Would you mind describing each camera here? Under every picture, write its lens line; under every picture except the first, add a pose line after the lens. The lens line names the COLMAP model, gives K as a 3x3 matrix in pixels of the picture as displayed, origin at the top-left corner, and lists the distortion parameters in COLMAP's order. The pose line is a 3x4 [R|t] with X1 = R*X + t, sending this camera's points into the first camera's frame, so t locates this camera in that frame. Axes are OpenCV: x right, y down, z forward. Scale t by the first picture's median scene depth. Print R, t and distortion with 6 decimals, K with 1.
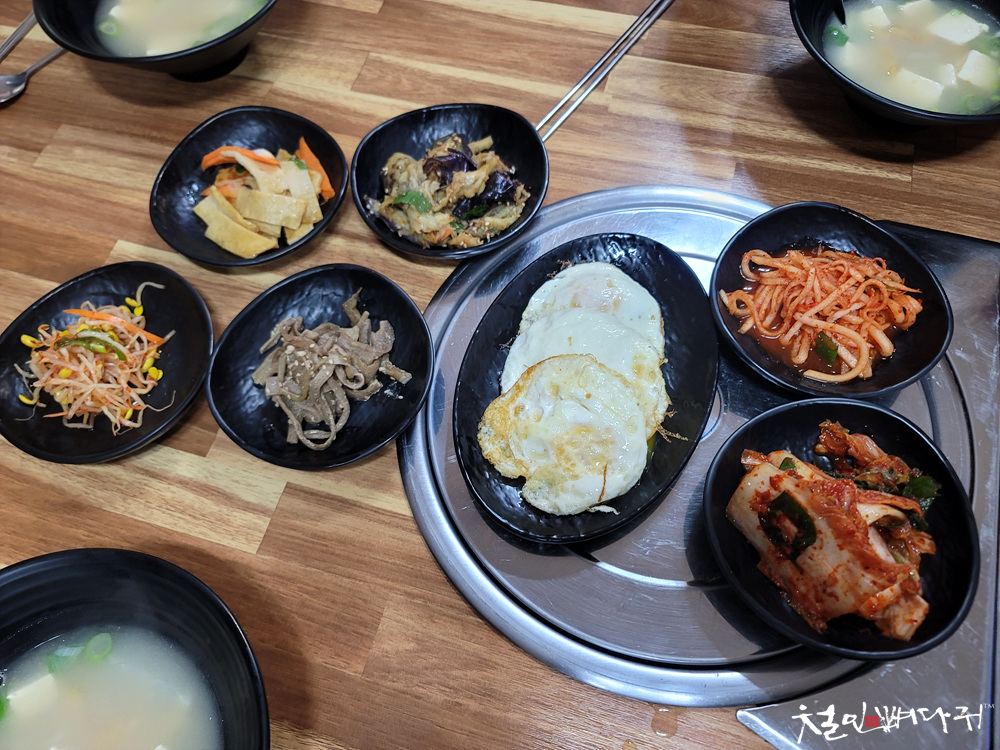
lens RADIAL K [[729.9, 0, 500.0], [0, 729.9, 375.0], [0, 0, 1]] dist [0.007436, -0.005129]
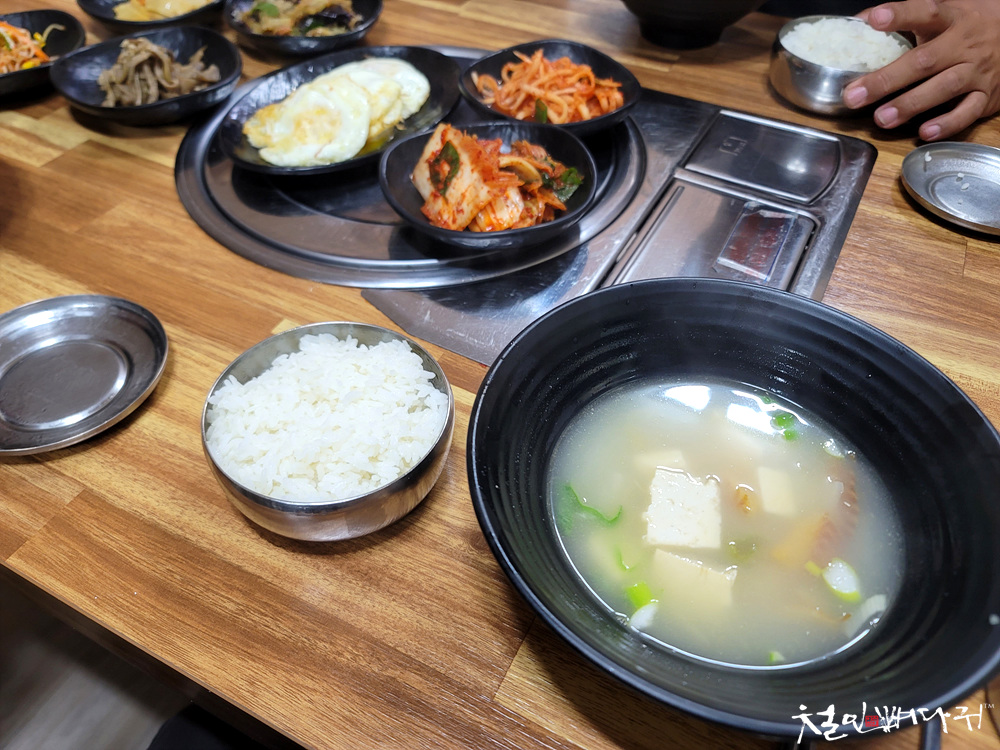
lens RADIAL K [[729.9, 0, 500.0], [0, 729.9, 375.0], [0, 0, 1]] dist [0.007436, -0.005129]
pose [[0.980450, 0.183765, -0.070340, 0.583786], [-0.196242, 0.939325, -0.281348, 0.786173], [0.014371, 0.289652, 0.957024, -0.053829]]
